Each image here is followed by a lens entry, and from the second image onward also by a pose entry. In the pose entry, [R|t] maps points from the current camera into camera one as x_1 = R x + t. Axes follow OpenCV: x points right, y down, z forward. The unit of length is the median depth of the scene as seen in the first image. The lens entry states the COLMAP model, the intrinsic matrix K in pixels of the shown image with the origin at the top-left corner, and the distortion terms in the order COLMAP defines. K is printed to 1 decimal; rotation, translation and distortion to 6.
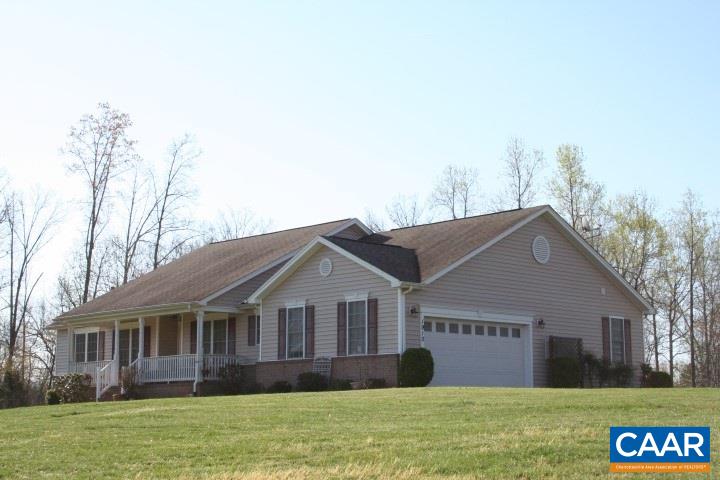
lens RADIAL K [[1209.7, 0, 360.0], [0, 1209.7, 240.0], [0, 0, 1]] dist [0.008368, 0.004864]
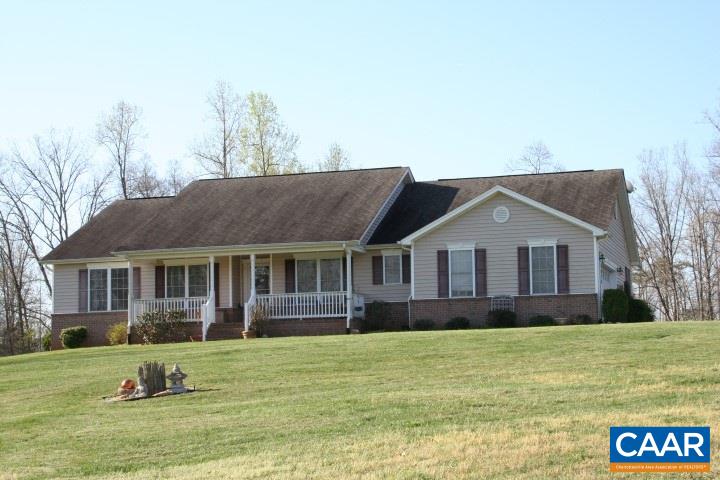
lens RADIAL K [[1319.2, 0, 360.0], [0, 1319.2, 240.0], [0, 0, 1]] dist [0.021713, -0.038796]
pose [[0.873416, 0.037662, 0.485516, -0.696835], [-0.057665, 0.997989, 0.026321, 0.021017], [-0.483549, -0.050987, 0.873831, 0.017225]]
